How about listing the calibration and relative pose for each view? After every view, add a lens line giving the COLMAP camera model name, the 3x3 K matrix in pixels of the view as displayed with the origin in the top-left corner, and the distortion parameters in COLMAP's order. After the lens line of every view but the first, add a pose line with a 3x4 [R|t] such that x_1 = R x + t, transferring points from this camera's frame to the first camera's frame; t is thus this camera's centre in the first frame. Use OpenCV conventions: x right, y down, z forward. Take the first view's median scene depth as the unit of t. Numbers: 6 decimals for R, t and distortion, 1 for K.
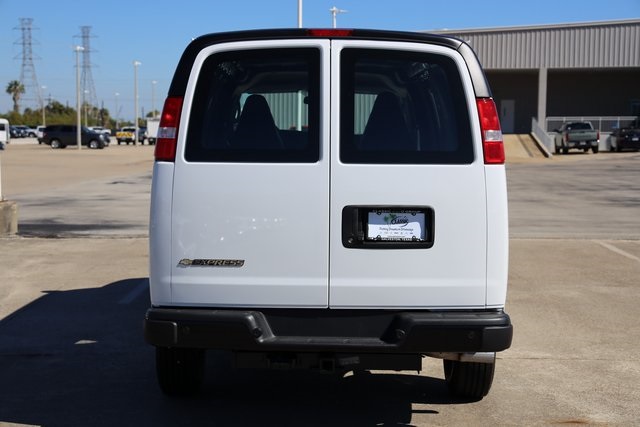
lens RADIAL K [[1178.2, 0, 320.0], [0, 1178.2, 213.5], [0, 0, 1]] dist [0.177820, 0.057560]
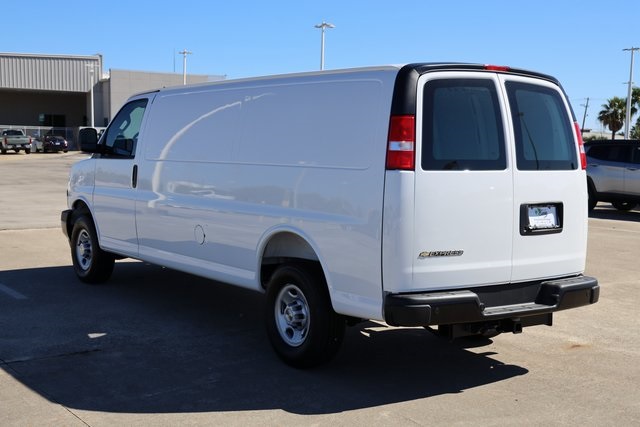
lens RADIAL K [[849.5, 0, 320.0], [0, 849.5, 213.5], [0, 0, 1]] dist [0.155337, -0.003151]
pose [[0.820844, -0.038862, 0.569829, -0.688684], [0.027998, 0.999221, 0.027814, -0.027240], [-0.570466, -0.006877, 0.821292, 0.349565]]
